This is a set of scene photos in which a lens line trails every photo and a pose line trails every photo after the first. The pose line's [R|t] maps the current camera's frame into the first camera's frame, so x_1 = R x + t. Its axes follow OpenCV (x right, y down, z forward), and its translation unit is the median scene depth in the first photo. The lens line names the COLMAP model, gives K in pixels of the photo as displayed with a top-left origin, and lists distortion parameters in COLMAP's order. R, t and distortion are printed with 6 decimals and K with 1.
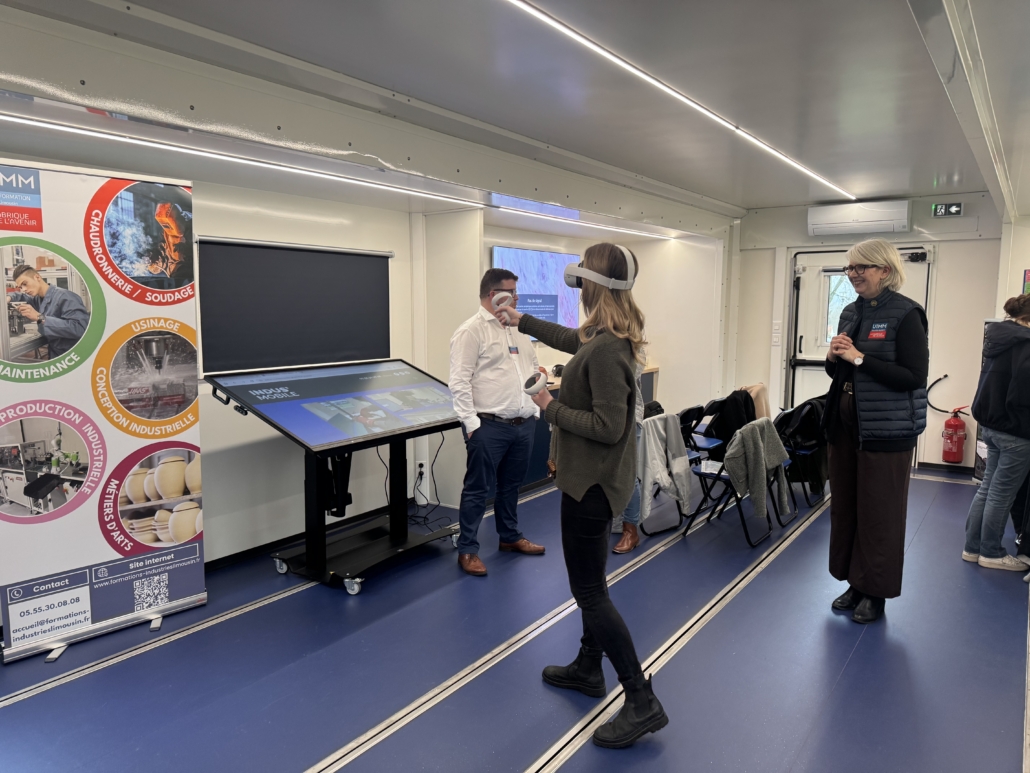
lens RADIAL K [[721.3, 0, 511.6], [0, 721.3, 388.0], [0, 0, 1]] dist [0.006264, 0.001560]
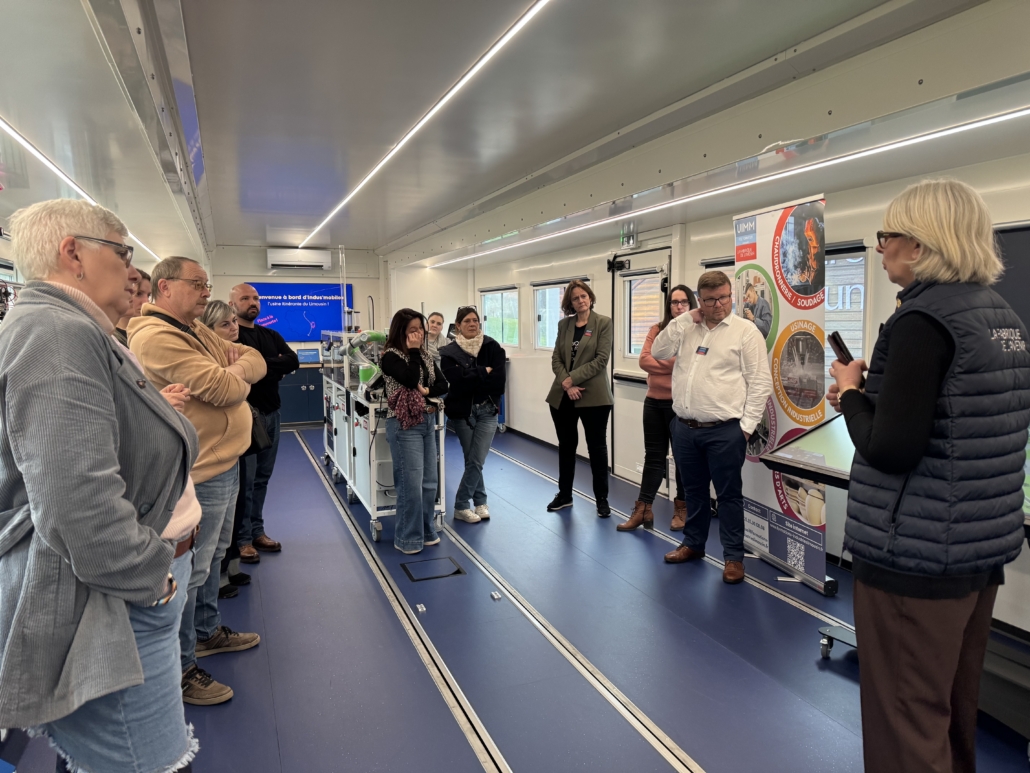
lens RADIAL K [[721.3, 0, 512.6], [0, 721.3, 382.8], [0, 0, 1]] dist [0.006264, 0.001560]
pose [[-0.537290, 0.083321, -0.839272, 0.750205], [-0.086564, 0.984405, 0.153146, -0.138392], [0.838943, 0.154935, -0.521699, 1.256187]]
